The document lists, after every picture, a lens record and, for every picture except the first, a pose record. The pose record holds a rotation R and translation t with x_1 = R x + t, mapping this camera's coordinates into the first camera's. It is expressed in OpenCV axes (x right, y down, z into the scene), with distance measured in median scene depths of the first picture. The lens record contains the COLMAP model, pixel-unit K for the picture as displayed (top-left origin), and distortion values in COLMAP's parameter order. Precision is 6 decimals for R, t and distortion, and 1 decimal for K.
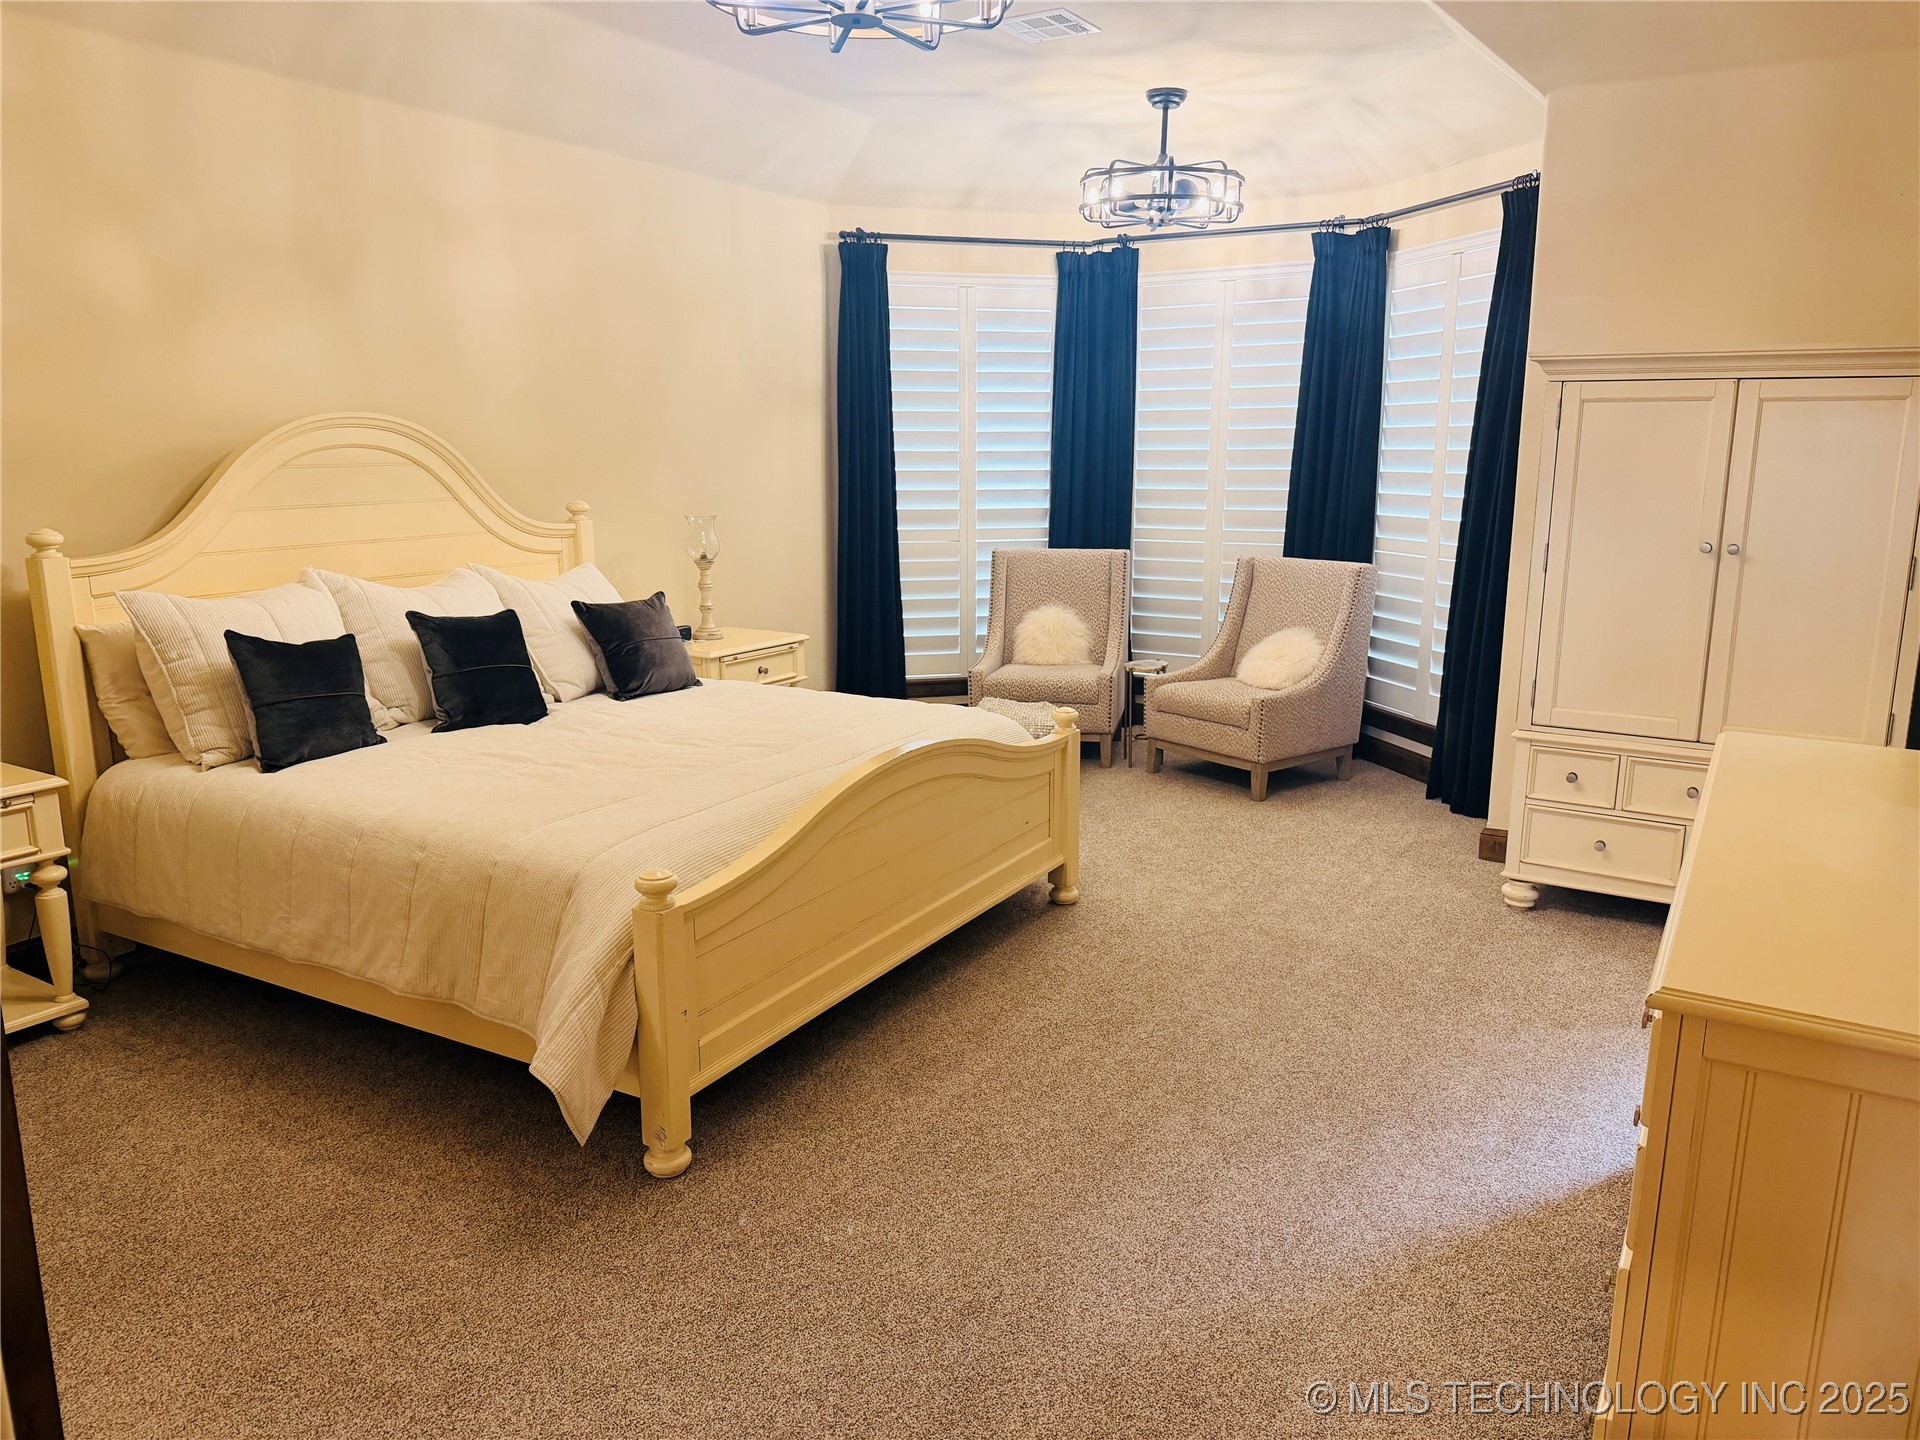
lens RADIAL K [[1305.9, 0, 960.0], [0, 1305.9, 720.0], [0, 0, 1]] dist [0.182004, -0.380102]
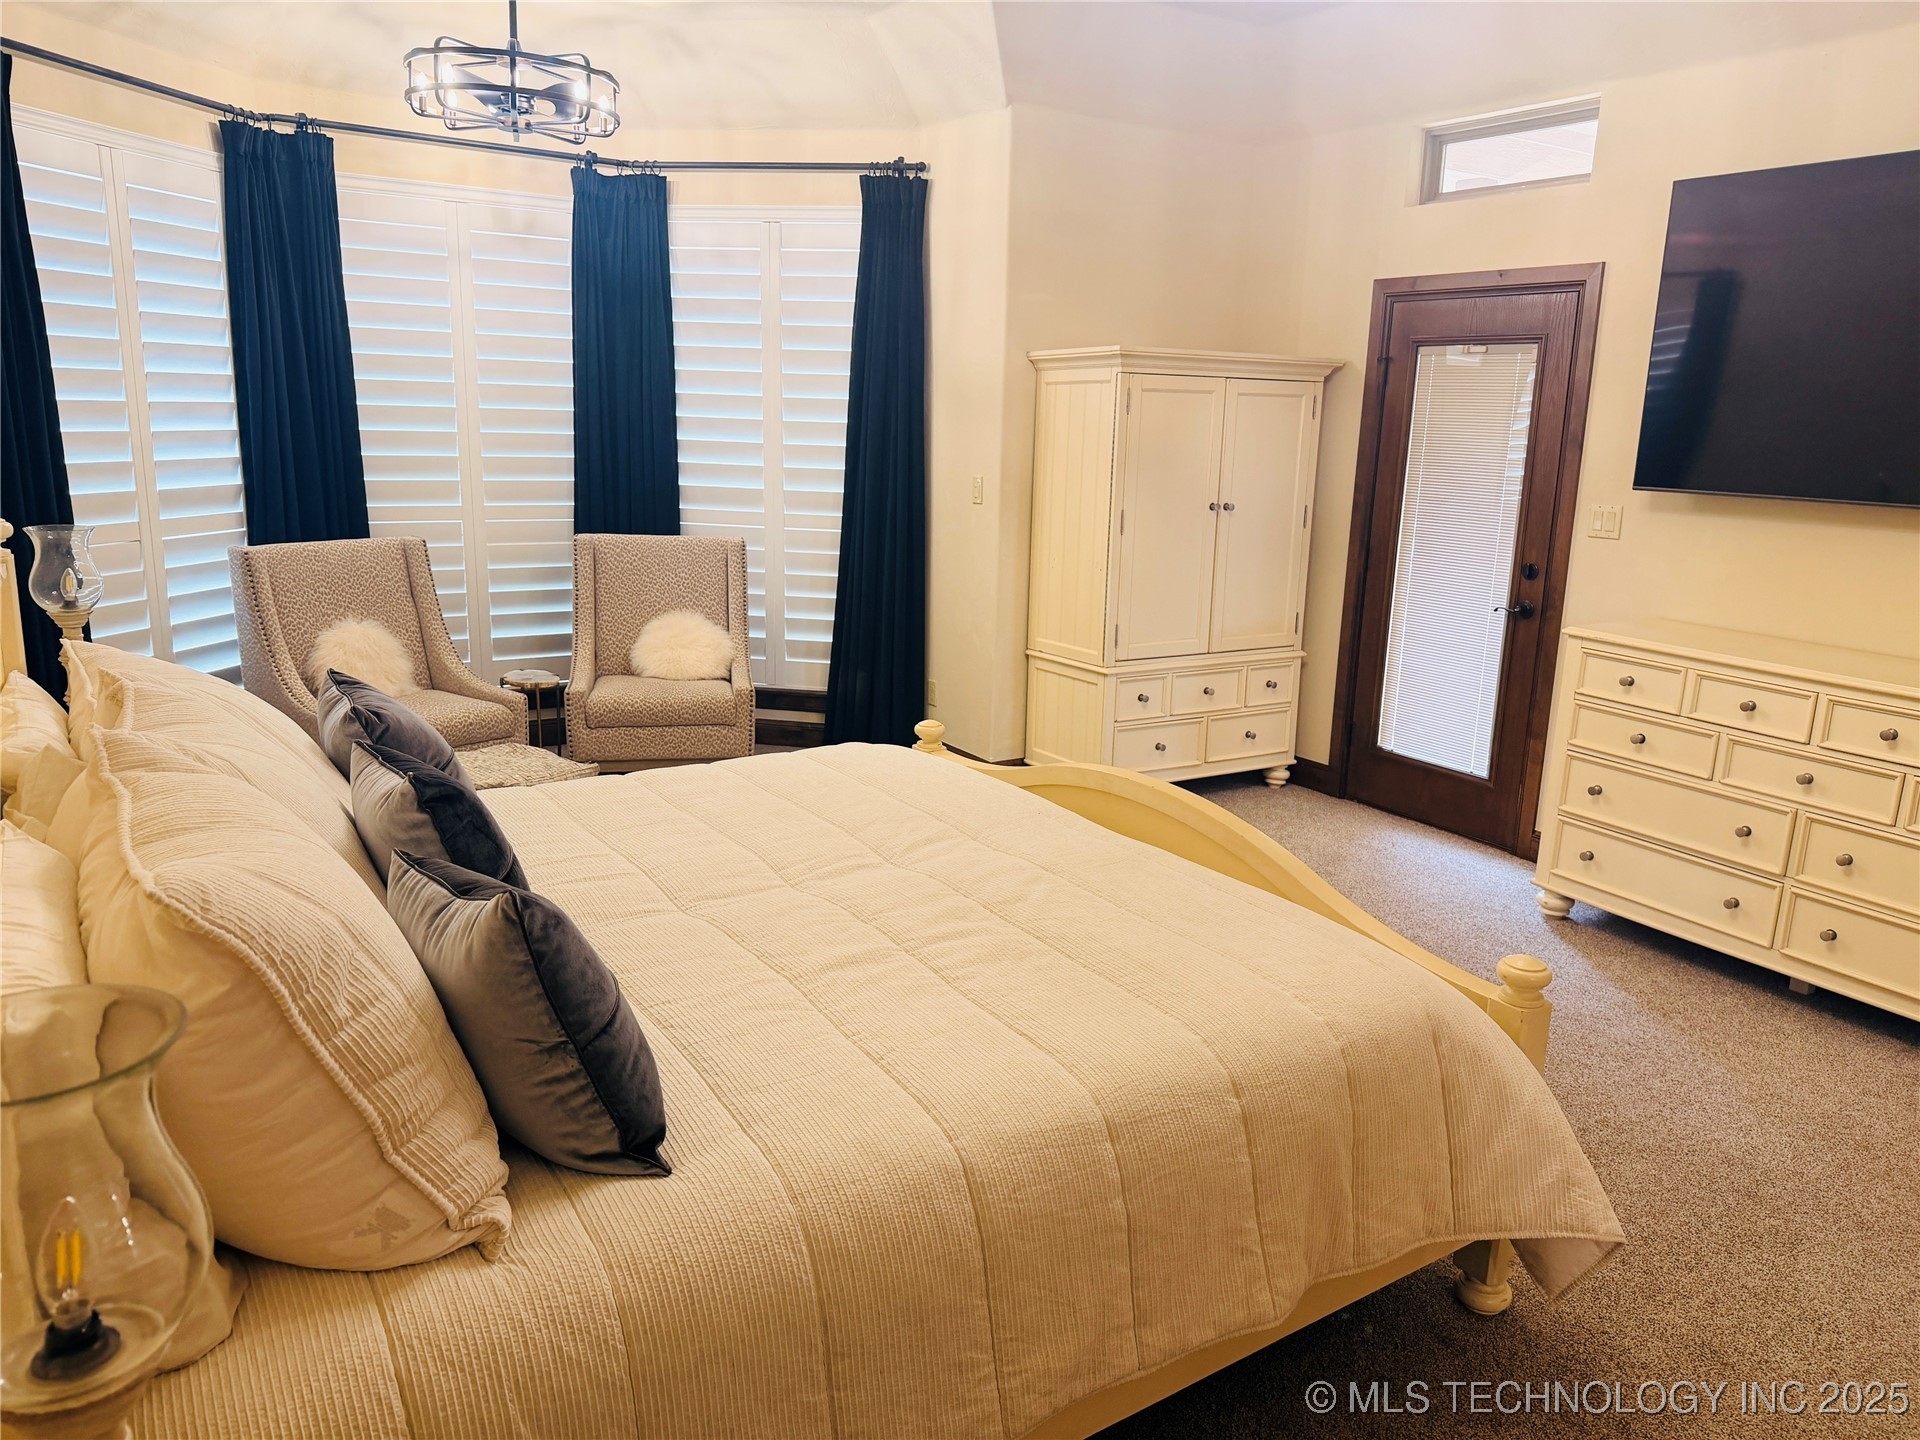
lens RADIAL K [[1344.0, 0, 960.0], [0, 1344.0, 720.0], [0, 0, 1]] dist [0.006060, -0.028256]
pose [[0.441913, -0.187035, 0.877343, -0.501560], [0.155086, 0.979225, 0.130638, -0.088927], [-0.883550, 0.078333, 0.461739, 0.419310]]
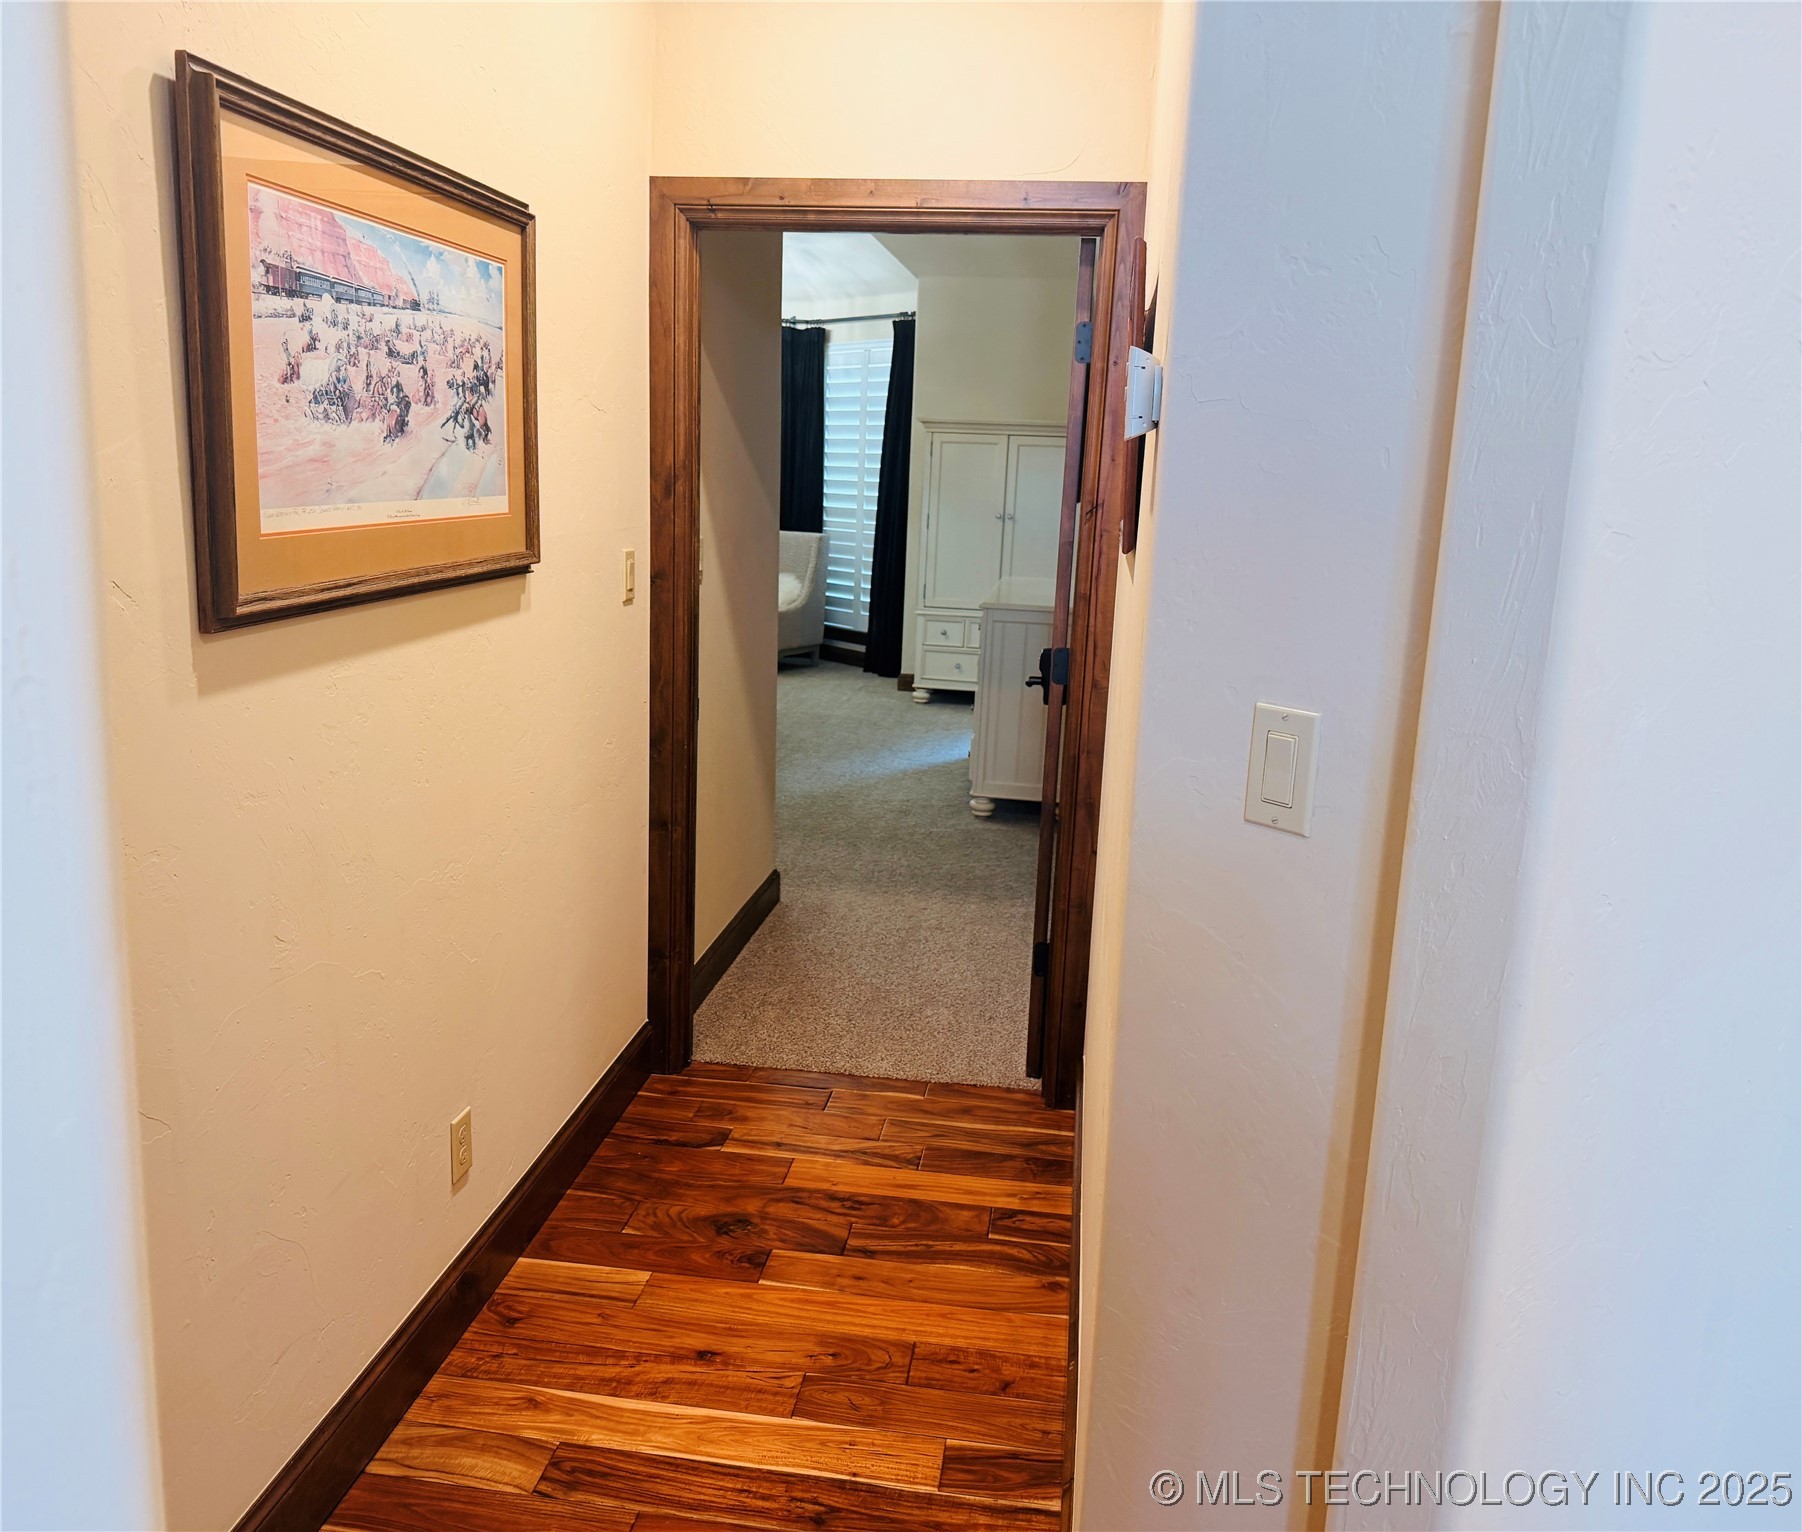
lens RADIAL K [[1427.3, 0, 901.0], [0, 1427.3, 766.0], [0, 0, 1]] dist [-0.004655, -0.004163]
pose [[0.915081, -0.046340, 0.400600, -0.324457], [0.044176, 0.998916, 0.014640, 0.147305], [-0.400844, 0.004300, 0.916136, -0.647354]]
